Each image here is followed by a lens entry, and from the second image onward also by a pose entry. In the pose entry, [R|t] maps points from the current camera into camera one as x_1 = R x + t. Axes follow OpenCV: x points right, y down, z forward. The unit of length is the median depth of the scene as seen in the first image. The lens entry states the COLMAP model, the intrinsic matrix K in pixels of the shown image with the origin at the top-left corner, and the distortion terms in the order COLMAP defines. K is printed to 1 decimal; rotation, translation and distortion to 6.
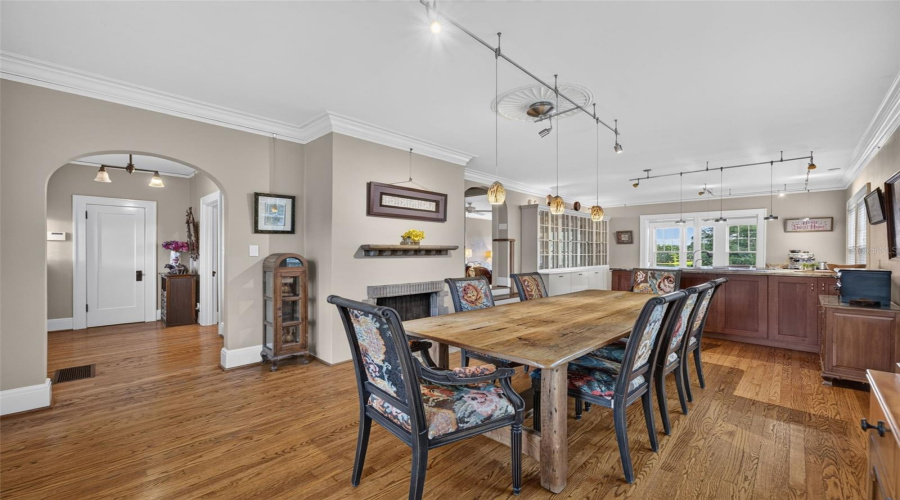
lens RADIAL K [[358.9, 0, 450.0], [0, 358.9, 250.0], [0, 0, 1]] dist [-0.000736, 0.000088]
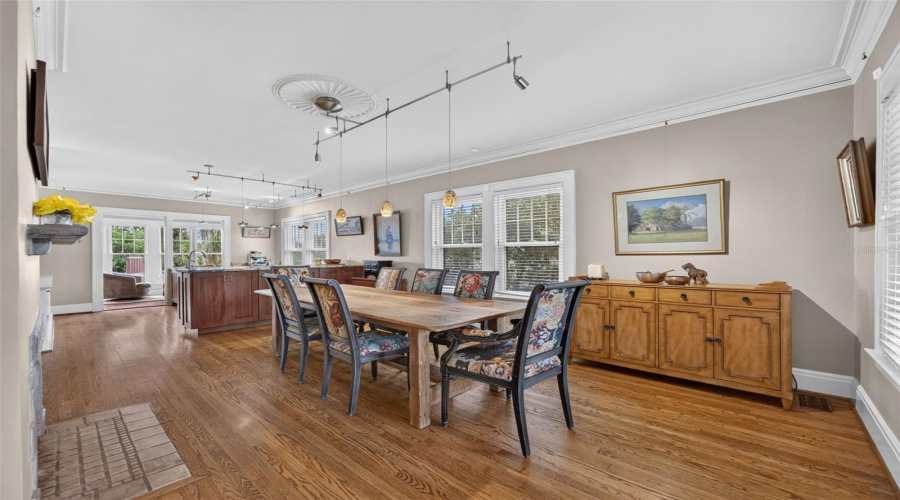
lens RADIAL K [[358.9, 0, 450.0], [0, 358.9, 250.0], [0, 0, 1]] dist [-0.000736, 0.000088]
pose [[-0.029816, 0.011186, 0.999493, -0.361388], [-0.001576, 0.999936, -0.011238, 0.009511], [-0.999554, -0.001910, -0.029796, 0.336487]]
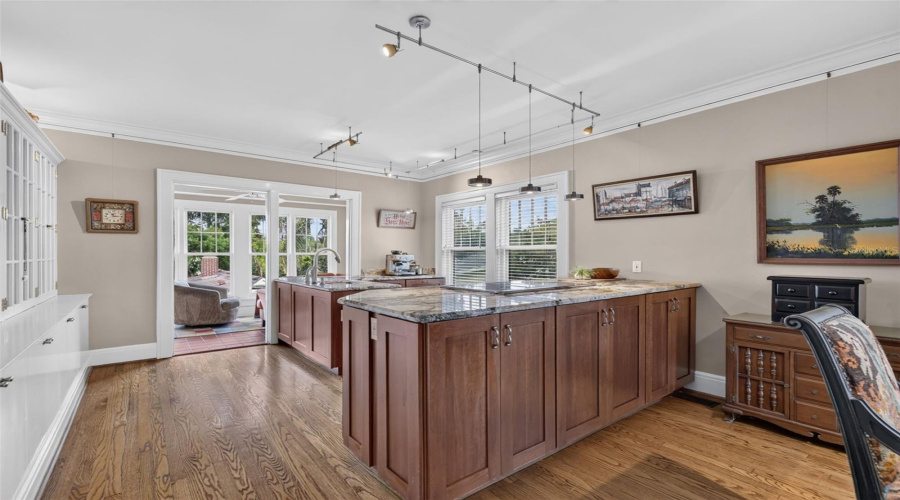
lens RADIAL K [[389.5, 0, 436.5], [0, 389.5, 250.1], [0, 0, 1]] dist [0.039506, 0.000021]
pose [[0.156849, 0.005542, 0.987607, 0.150936], [-0.005516, 0.999974, -0.004736, 0.002750], [-0.987607, -0.004705, 0.156875, 0.798779]]
